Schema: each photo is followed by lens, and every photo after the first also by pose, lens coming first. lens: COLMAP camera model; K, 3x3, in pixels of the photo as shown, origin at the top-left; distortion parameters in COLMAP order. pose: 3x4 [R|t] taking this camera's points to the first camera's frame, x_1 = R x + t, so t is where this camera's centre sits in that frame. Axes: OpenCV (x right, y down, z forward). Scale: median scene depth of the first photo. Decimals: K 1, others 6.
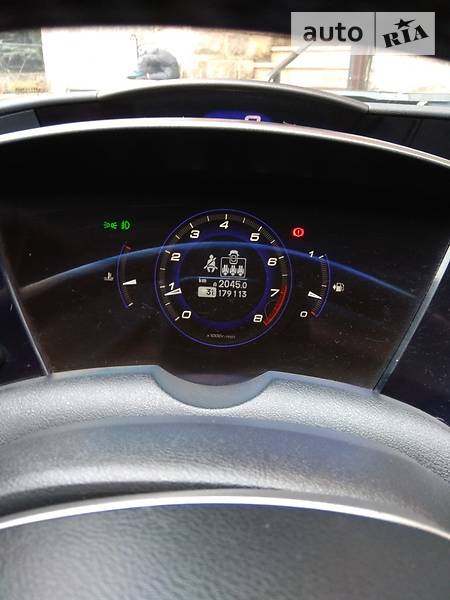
lens RADIAL K [[465.0, 0, 225.8], [0, 465.0, 305.9], [0, 0, 1]] dist [0.093789, -0.155694]
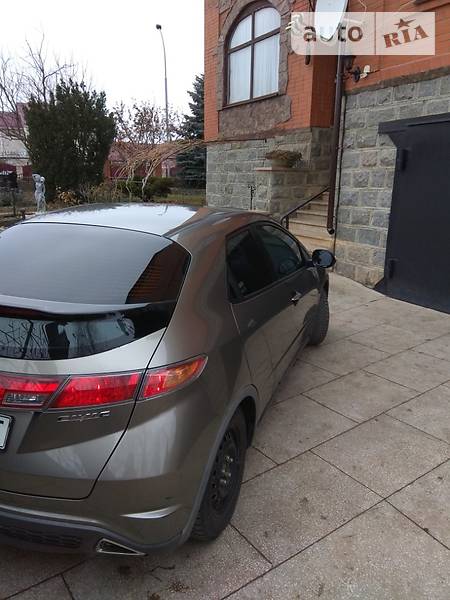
lens RADIAL K [[465.0, 0, 225.8], [0, 465.0, 305.9], [0, 0, 1]] dist [0.093789, -0.155694]
pose [[0.948258, 0.074508, -0.308634, 0.365200], [-0.131815, 0.976728, -0.169198, 0.237866], [0.288845, 0.201126, 0.936011, -0.740967]]
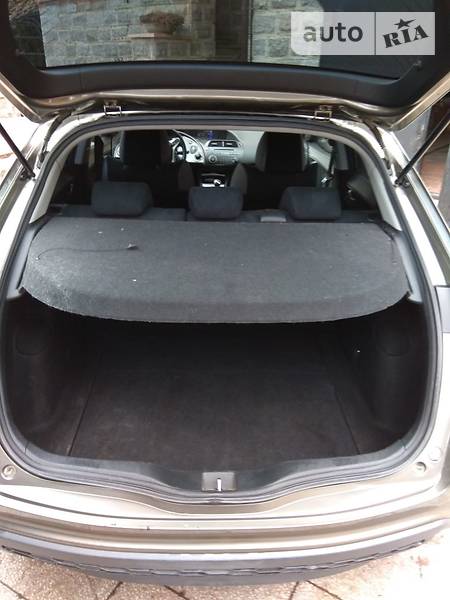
lens RADIAL K [[470.3, 0, 224.6], [0, 470.3, 302.1], [0, 0, 1]] dist [0.040626, -0.071372]
pose [[0.997878, -0.041074, 0.050529, 0.049212], [0.039911, 0.998919, 0.023814, 0.225125], [-0.051452, -0.021747, 0.998439, -0.659954]]
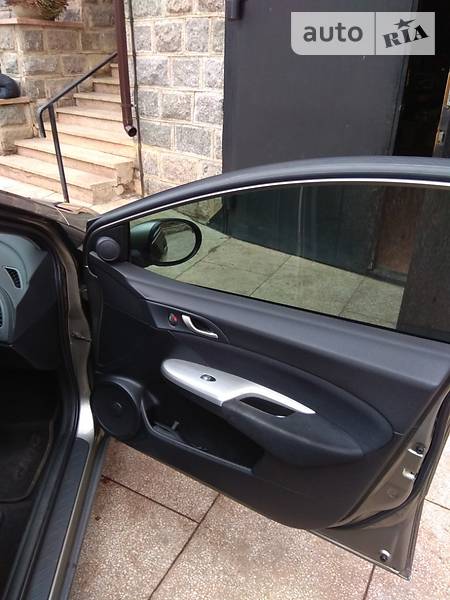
lens RADIAL K [[470.3, 0, 224.6], [0, 470.3, 302.1], [0, 0, 1]] dist [0.040626, -0.071372]
pose [[0.997088, -0.033490, 0.068506, 0.311924], [0.031671, 0.999121, 0.027468, 0.018046], [-0.069365, -0.025219, 0.997273, -0.224396]]
